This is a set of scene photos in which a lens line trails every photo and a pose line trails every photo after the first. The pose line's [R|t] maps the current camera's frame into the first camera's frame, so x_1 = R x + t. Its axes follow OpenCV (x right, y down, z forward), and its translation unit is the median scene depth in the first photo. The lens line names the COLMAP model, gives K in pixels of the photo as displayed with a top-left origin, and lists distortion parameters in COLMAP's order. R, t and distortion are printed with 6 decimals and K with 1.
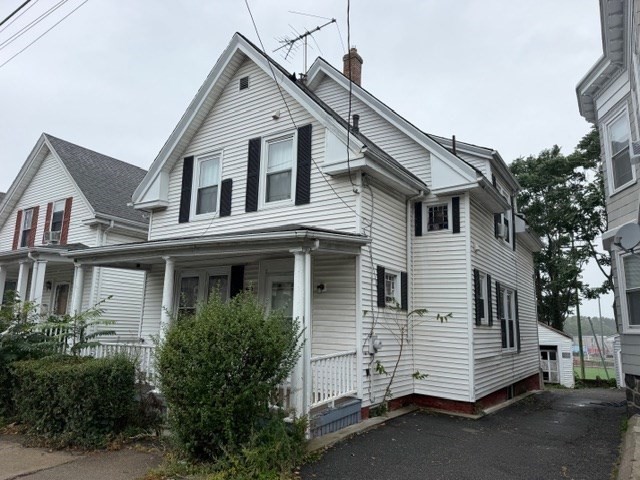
lens RADIAL K [[453.8, 0, 320.0], [0, 453.8, 240.0], [0, 0, 1]] dist [0.070513, -0.000708]
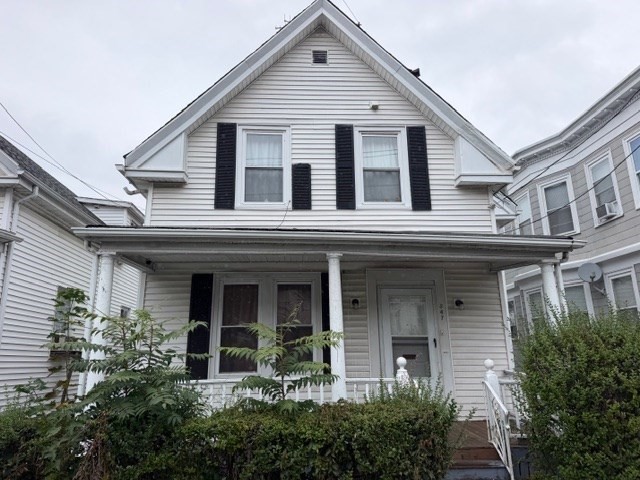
lens RADIAL K [[453.8, 0, 320.0], [0, 453.8, 240.0], [0, 0, 1]] dist [0.070513, -0.000708]
pose [[0.801195, 0.124503, 0.585309, -0.640854], [-0.082791, 0.991773, -0.097635, 0.075166], [-0.592649, 0.029767, 0.804911, 0.348550]]
